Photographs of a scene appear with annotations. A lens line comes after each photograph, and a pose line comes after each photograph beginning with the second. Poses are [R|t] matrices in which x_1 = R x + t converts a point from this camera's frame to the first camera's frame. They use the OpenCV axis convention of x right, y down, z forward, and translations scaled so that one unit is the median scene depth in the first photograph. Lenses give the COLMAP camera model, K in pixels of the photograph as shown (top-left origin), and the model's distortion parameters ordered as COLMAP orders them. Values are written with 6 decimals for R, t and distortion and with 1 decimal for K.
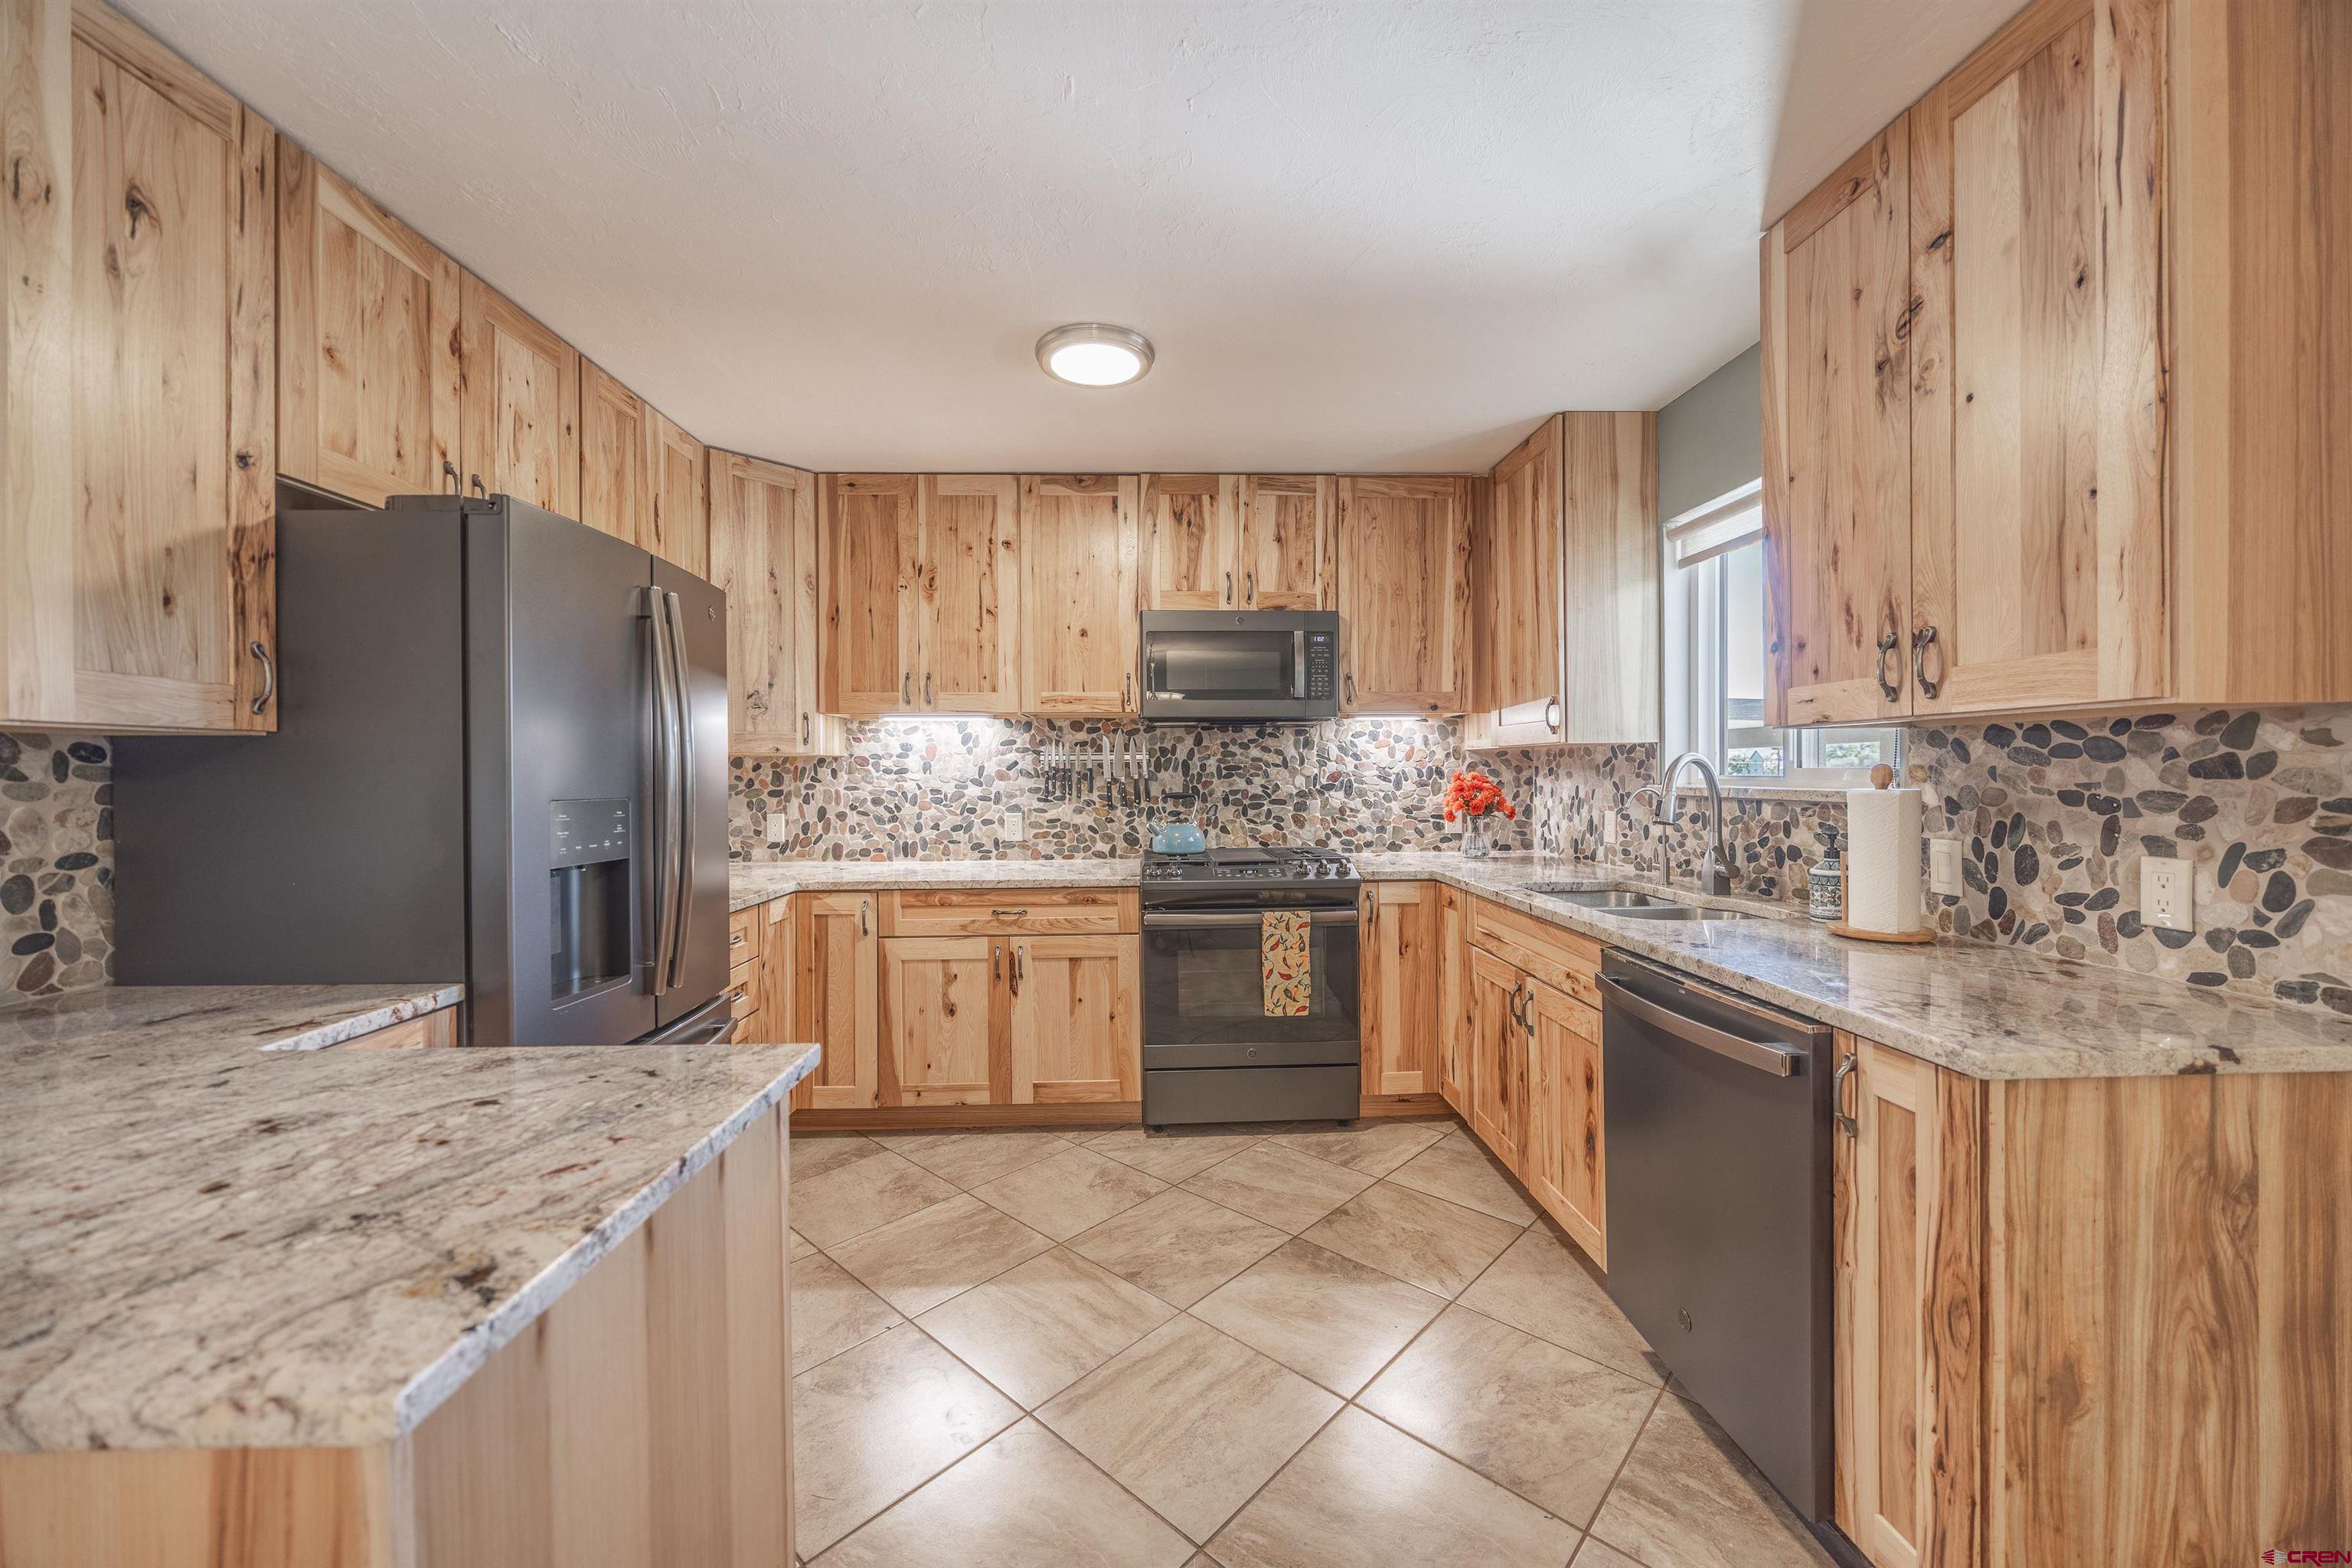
lens RADIAL K [[889.0, 0, 1166.4], [0, 889.0, 779.6], [0, 0, 1]] dist [-0.007685, 0.000755]
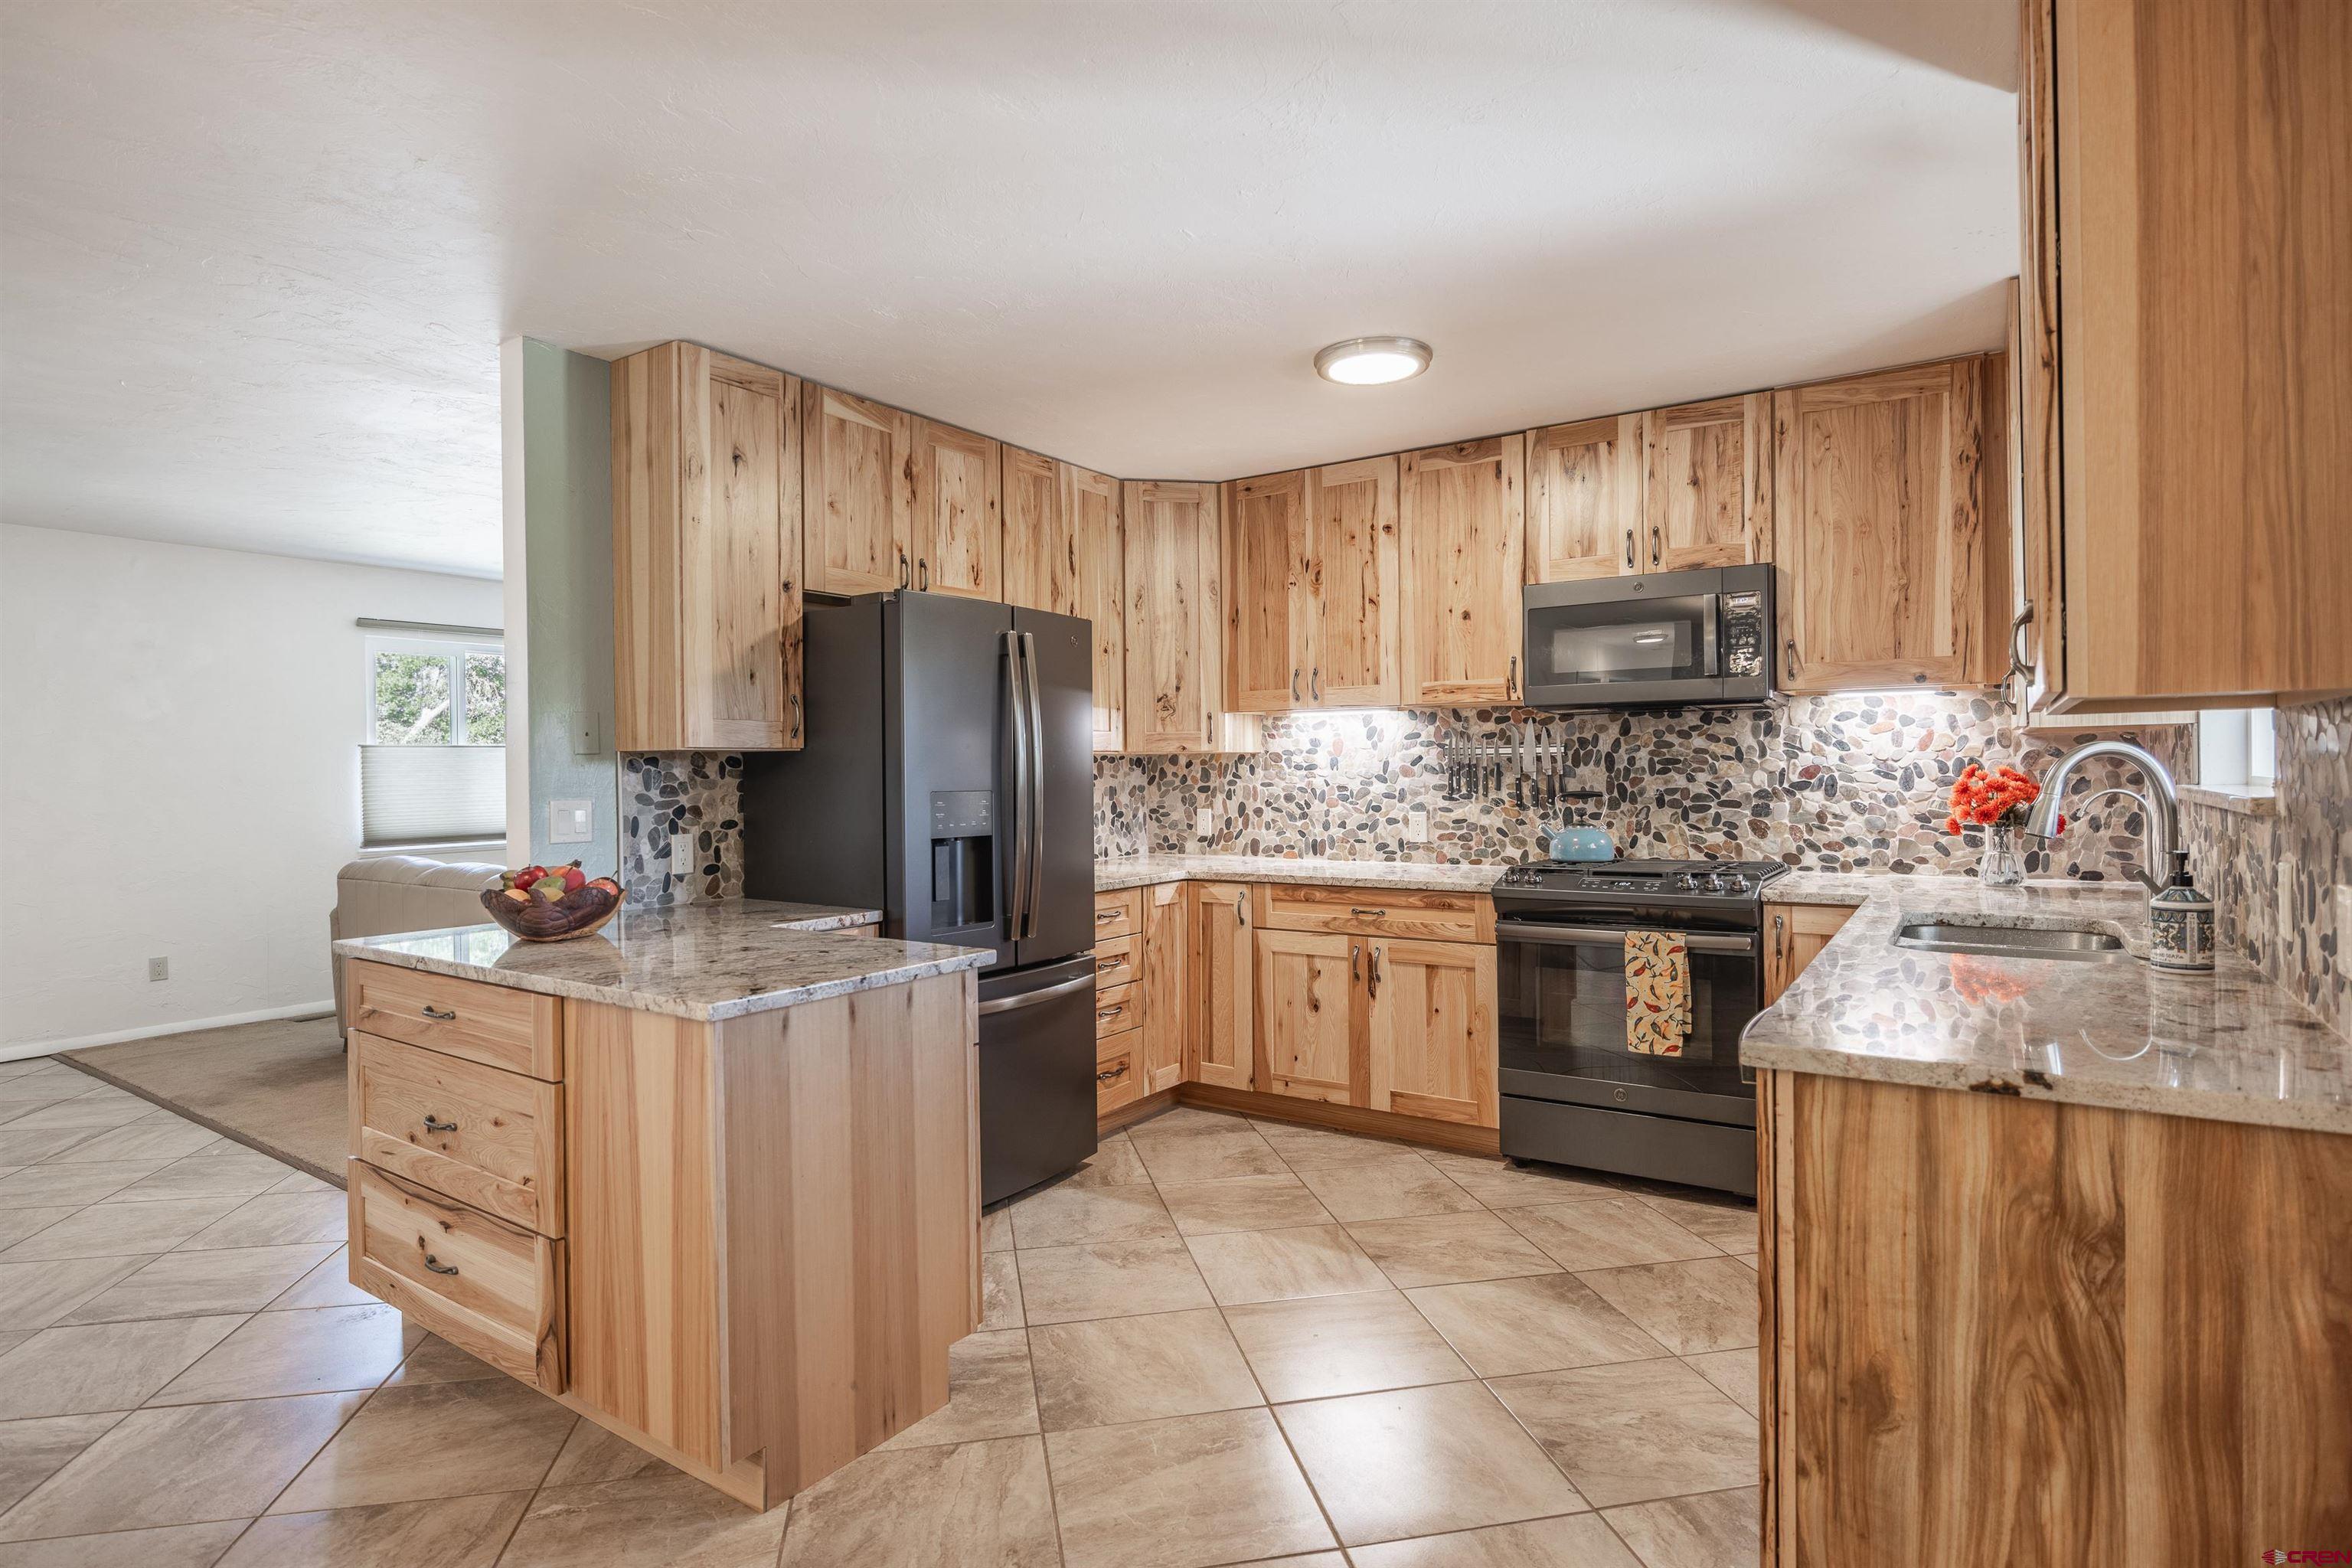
lens RADIAL K [[1259.0, 0, 1180.6], [0, 1259.0, 777.3], [0, 0, 1]] dist [-0.005156, -0.002274]
pose [[0.802672, 0.001658, -0.596419, 0.544846], [0.001312, 0.999989, 0.004546, -0.006188], [0.596420, -0.004431, 0.802660, -0.262349]]
